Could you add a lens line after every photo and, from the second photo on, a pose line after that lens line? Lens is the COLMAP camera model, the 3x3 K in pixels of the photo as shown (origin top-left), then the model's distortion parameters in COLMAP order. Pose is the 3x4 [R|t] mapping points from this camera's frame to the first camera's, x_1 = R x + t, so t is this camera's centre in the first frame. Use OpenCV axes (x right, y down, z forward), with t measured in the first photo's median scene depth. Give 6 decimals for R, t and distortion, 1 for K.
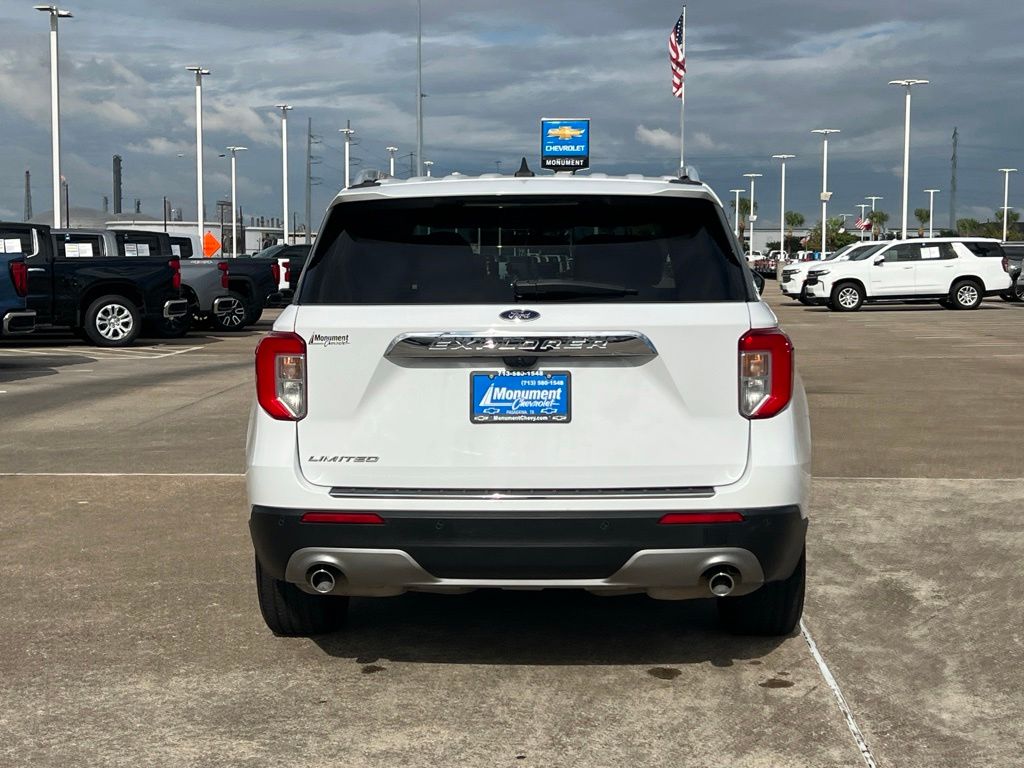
lens RADIAL K [[1549.8, 0, 512.0], [0, 1549.8, 384.0], [0, 0, 1]] dist [0.278592, -1.014080]
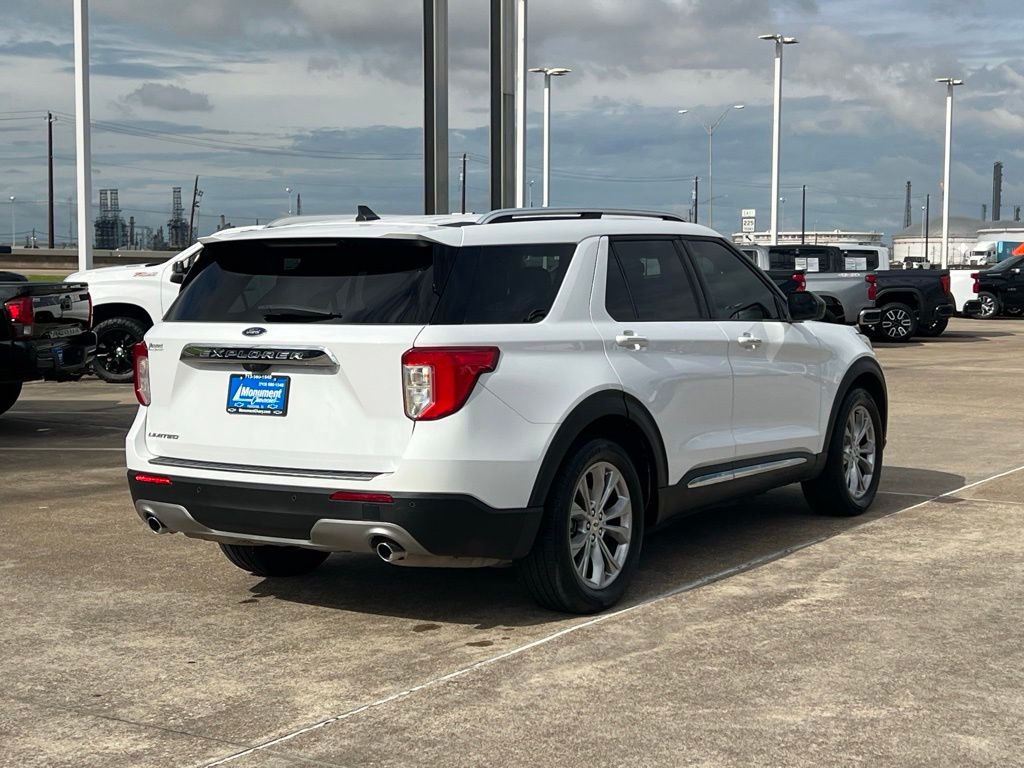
lens RADIAL K [[1549.8, 0, 512.0], [0, 1549.8, 384.0], [0, 0, 1]] dist [0.278592, -1.014080]
pose [[0.859034, 0.036590, -0.510609, 0.851572], [-0.039382, 0.999210, 0.005347, -0.015966], [0.510401, 0.015515, 0.859797, -0.010569]]
